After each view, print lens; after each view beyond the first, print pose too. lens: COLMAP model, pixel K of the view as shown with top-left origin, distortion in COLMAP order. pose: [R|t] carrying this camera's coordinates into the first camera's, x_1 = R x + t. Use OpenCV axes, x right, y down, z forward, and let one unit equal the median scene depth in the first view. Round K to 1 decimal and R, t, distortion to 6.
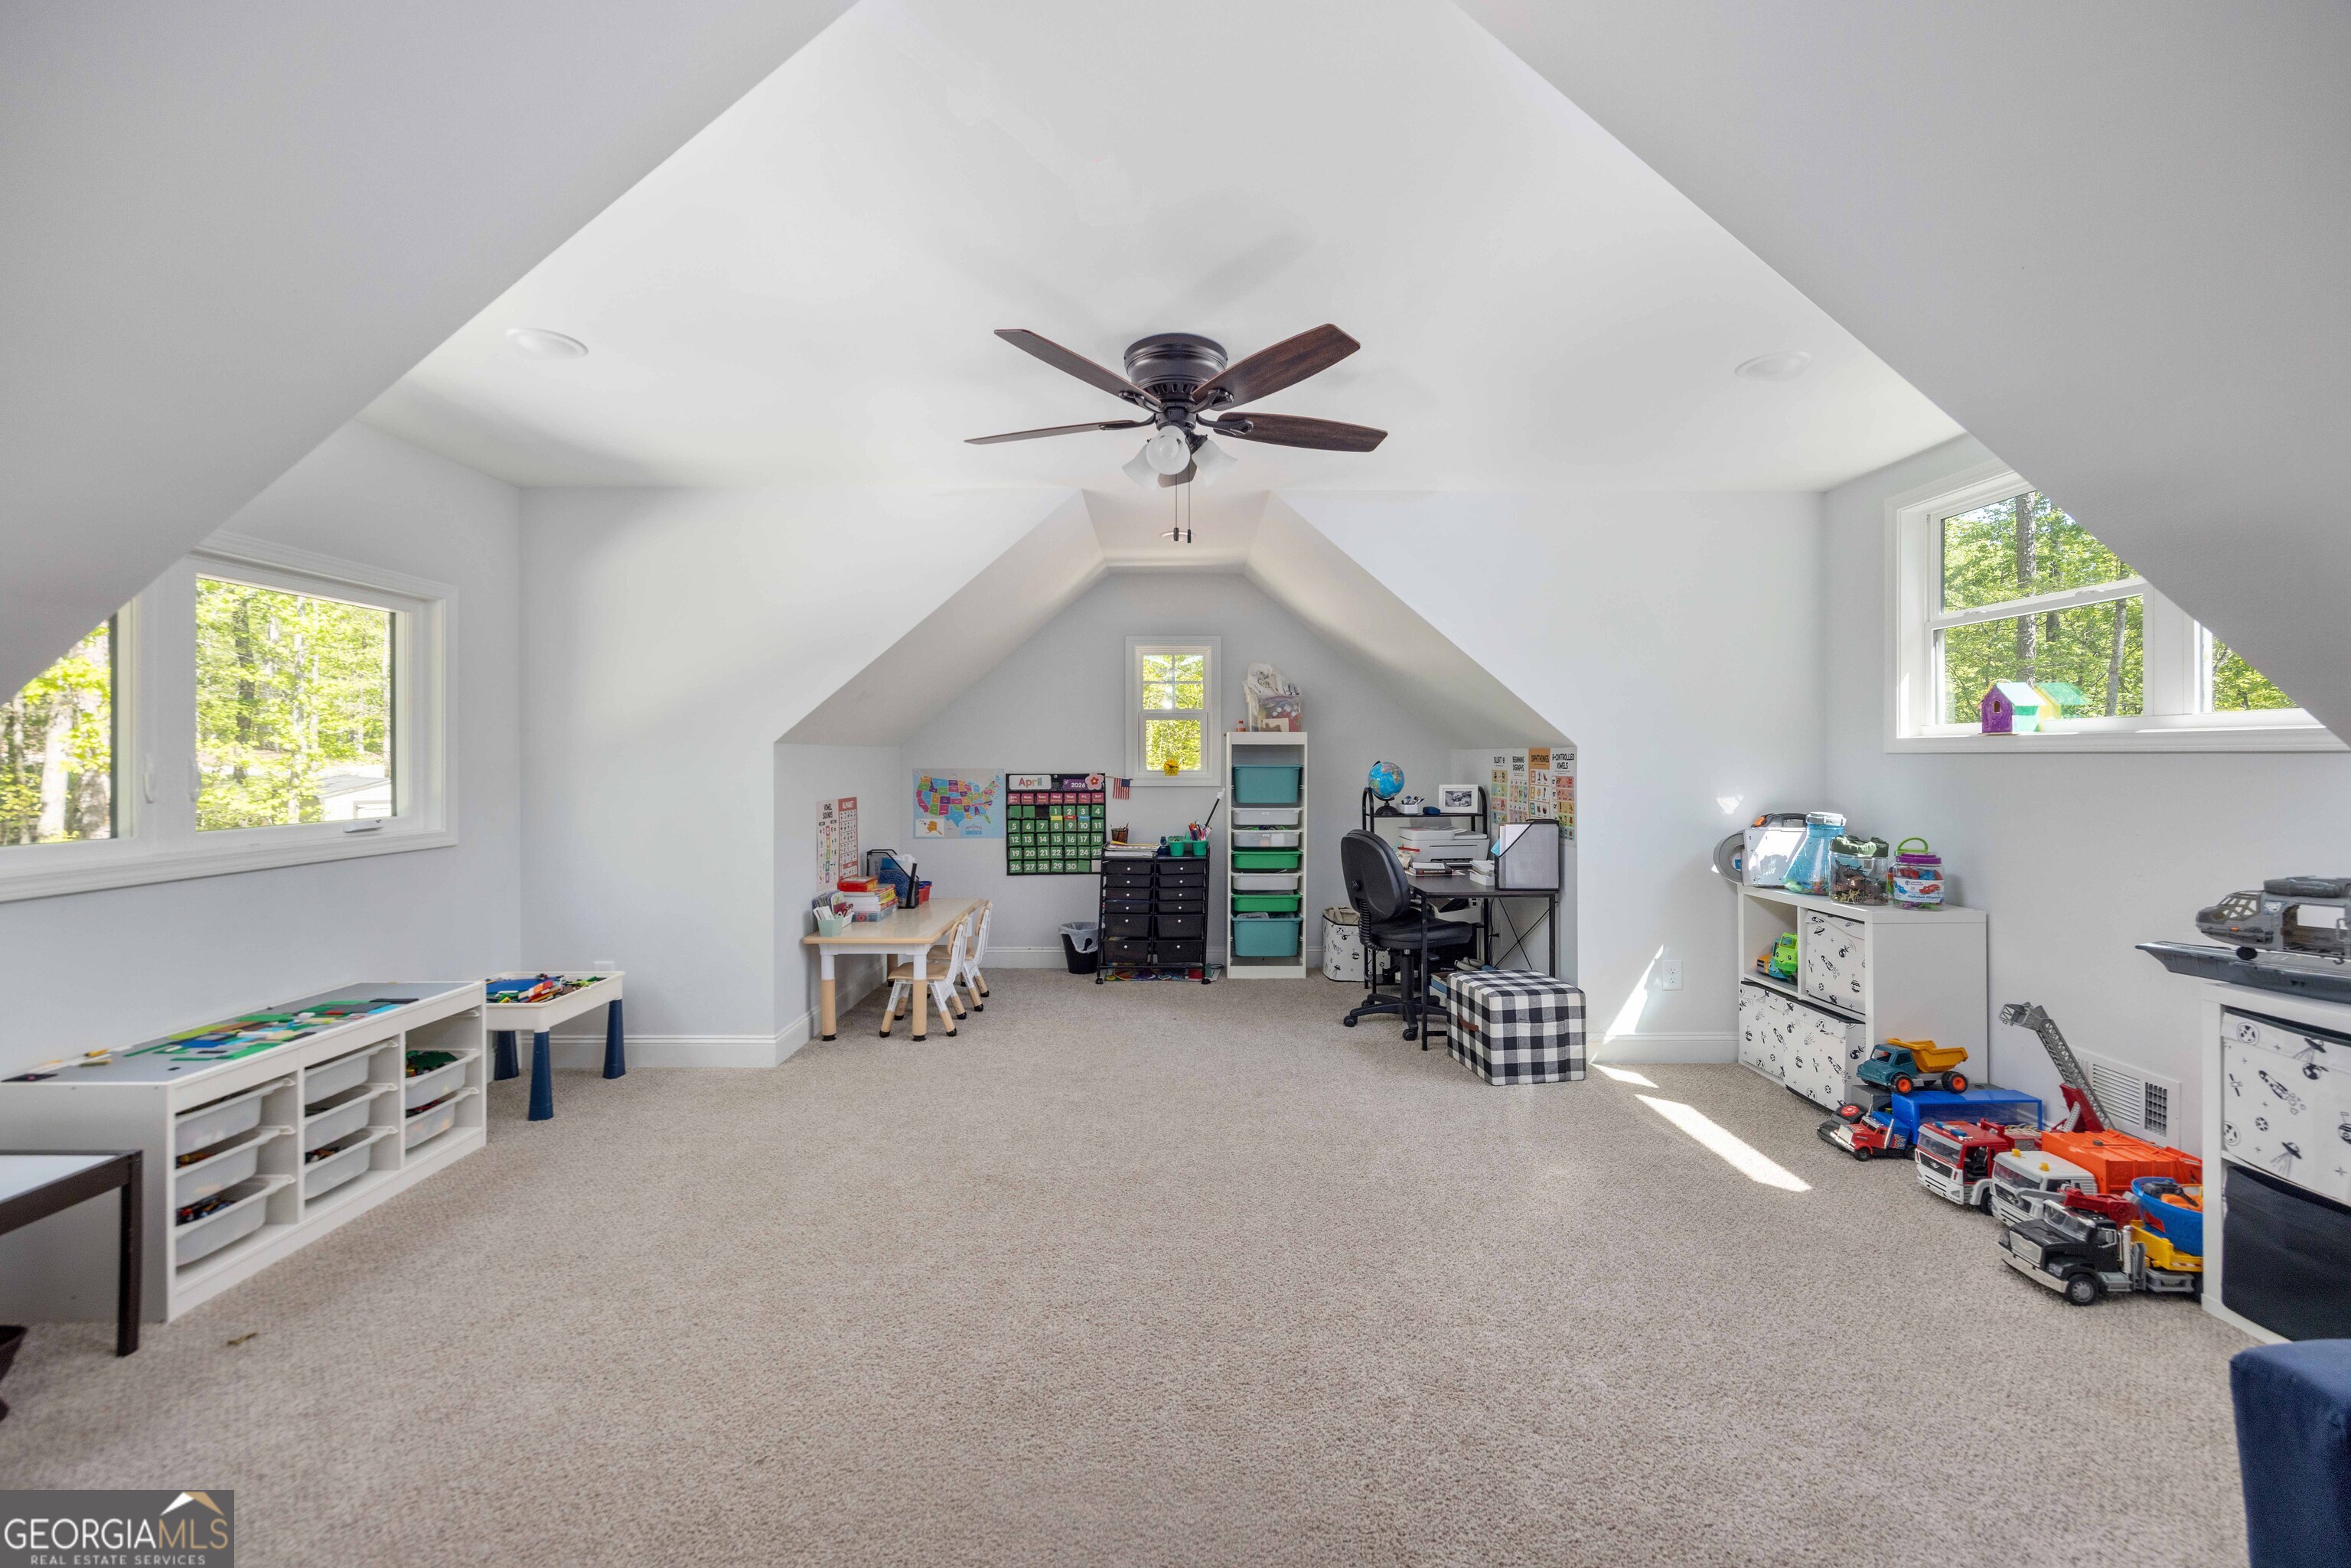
lens RADIAL K [[934.5, 0, 1177.4], [0, 934.5, 769.9], [0, 0, 1]] dist [-0.003100, 0.000202]
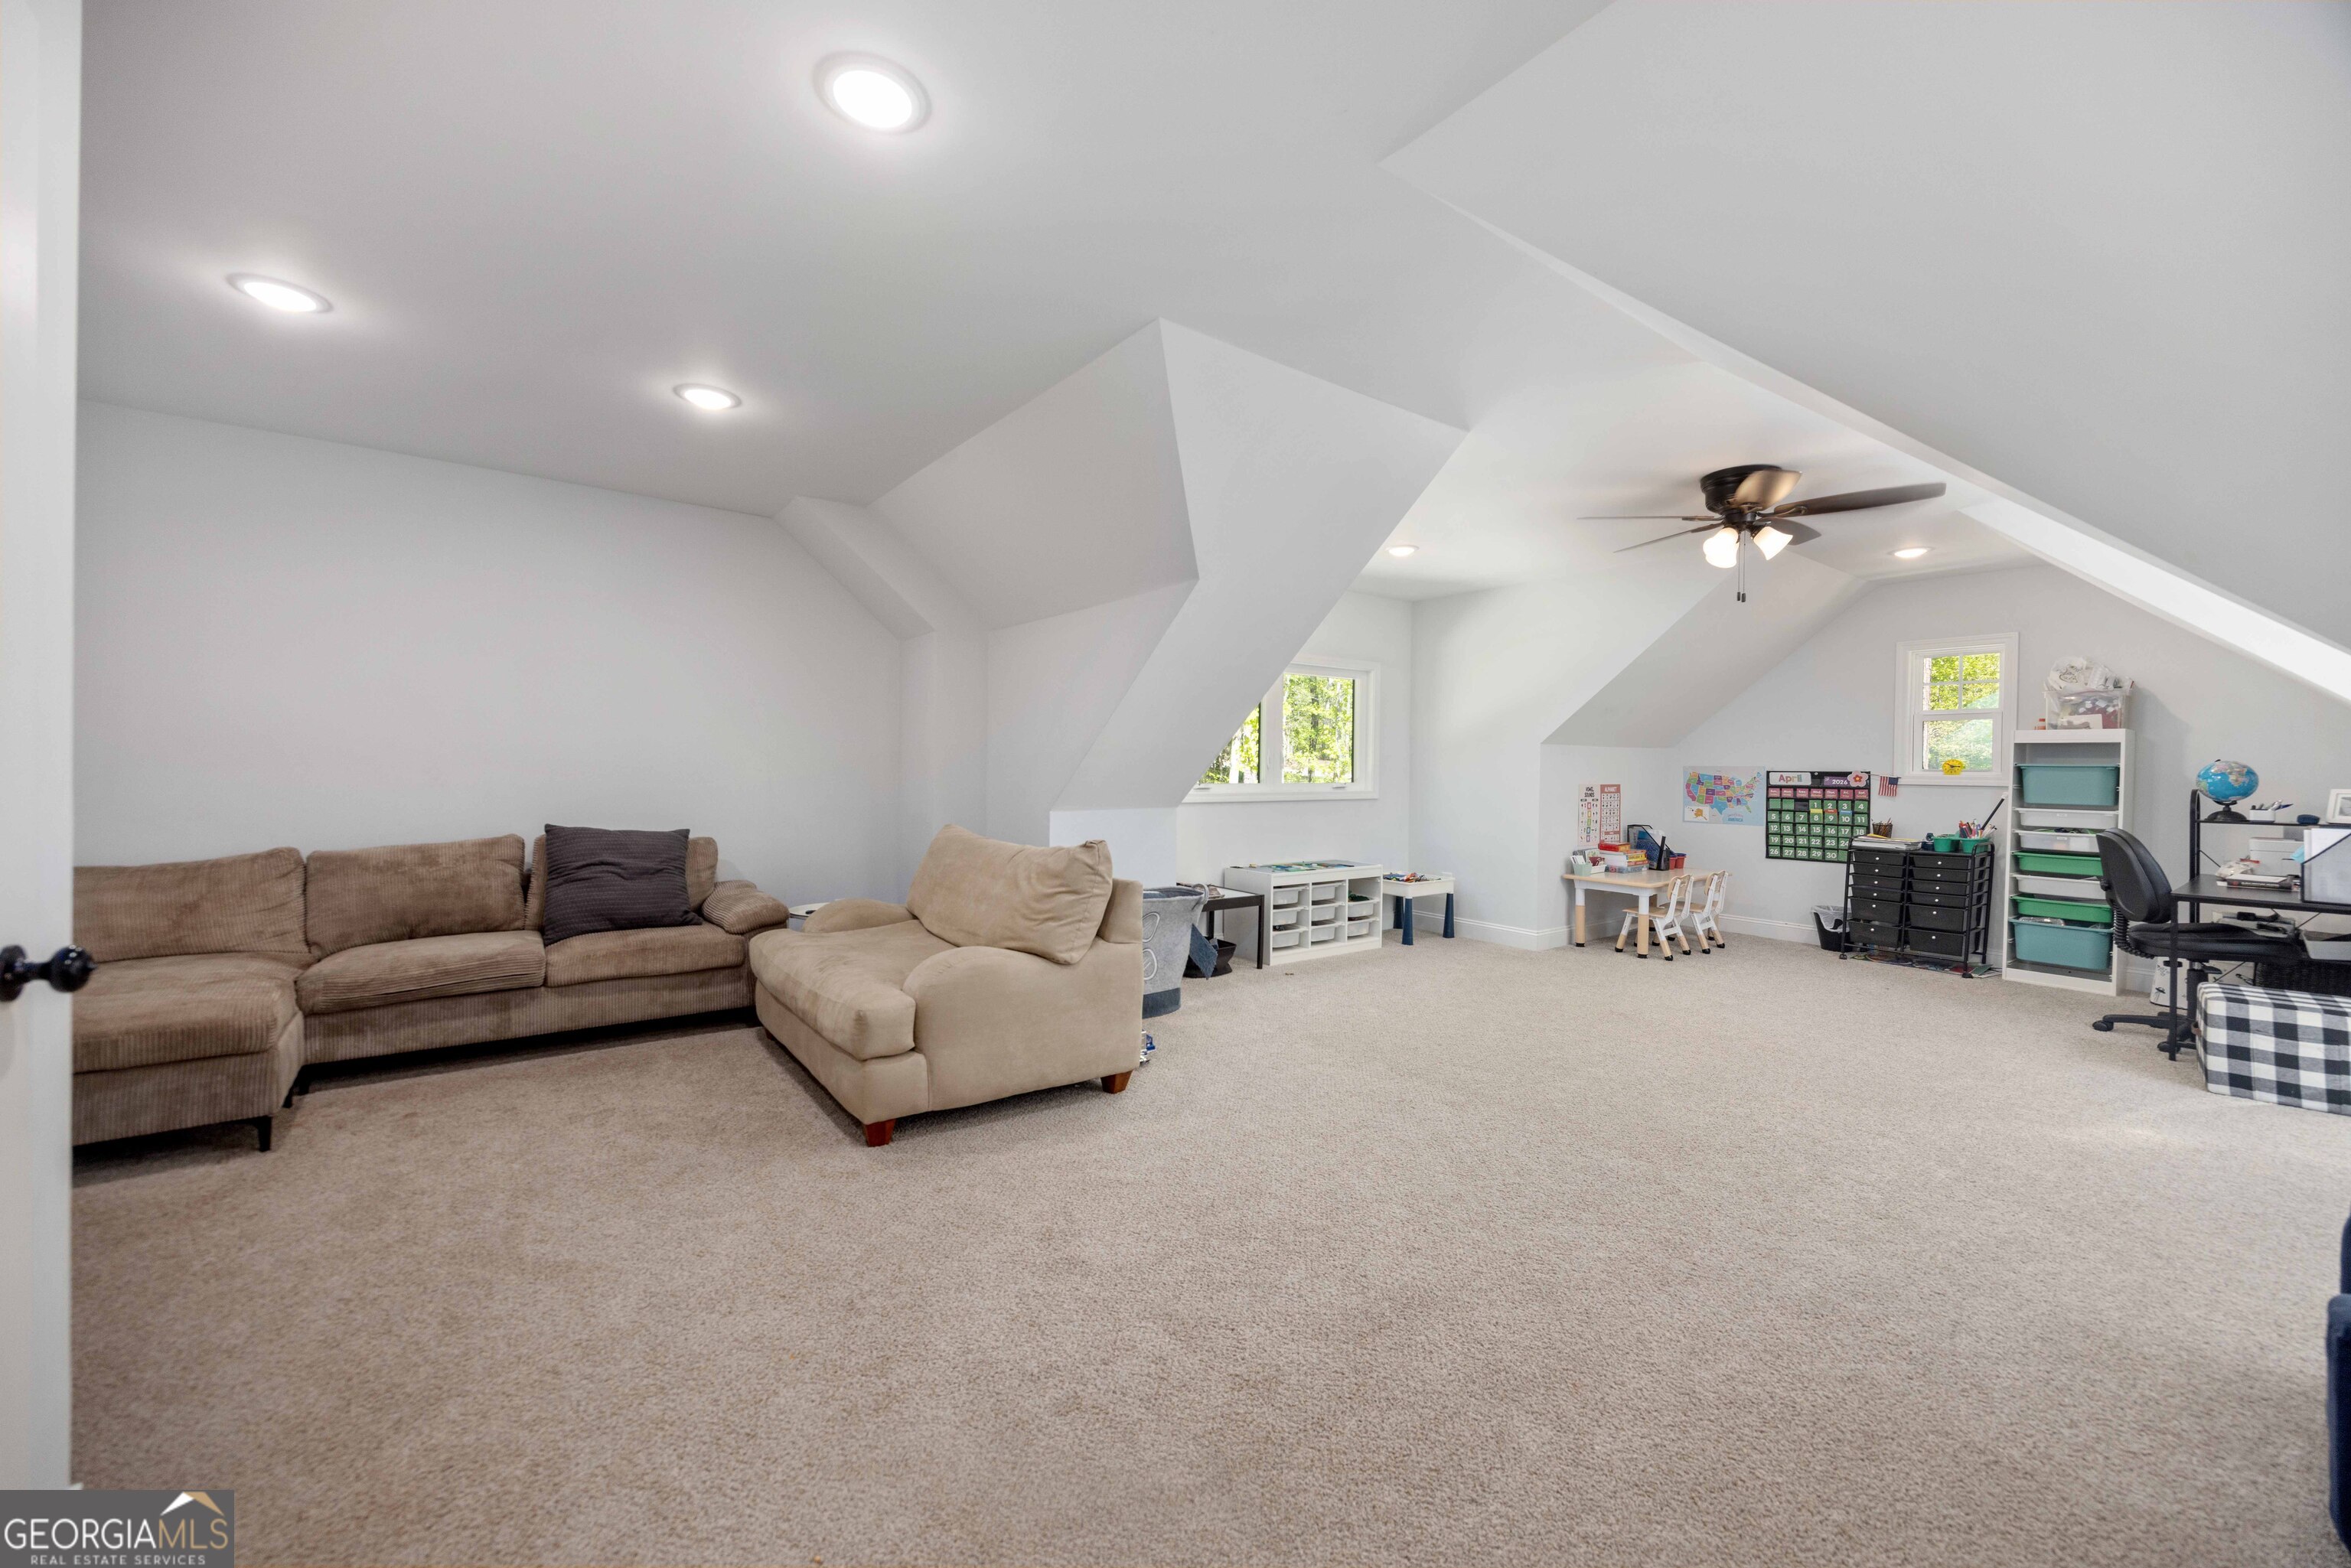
lens RADIAL K [[907.9, 0, 1175.5], [0, 907.9, 784.0], [0, 0, 1]] dist [-0.008790, 0.000118]
pose [[0.589952, 0.022577, -0.807123, 0.299569], [-0.020976, 0.999700, 0.012632, 0.022132], [0.807166, 0.009479, 0.590249, -0.268959]]
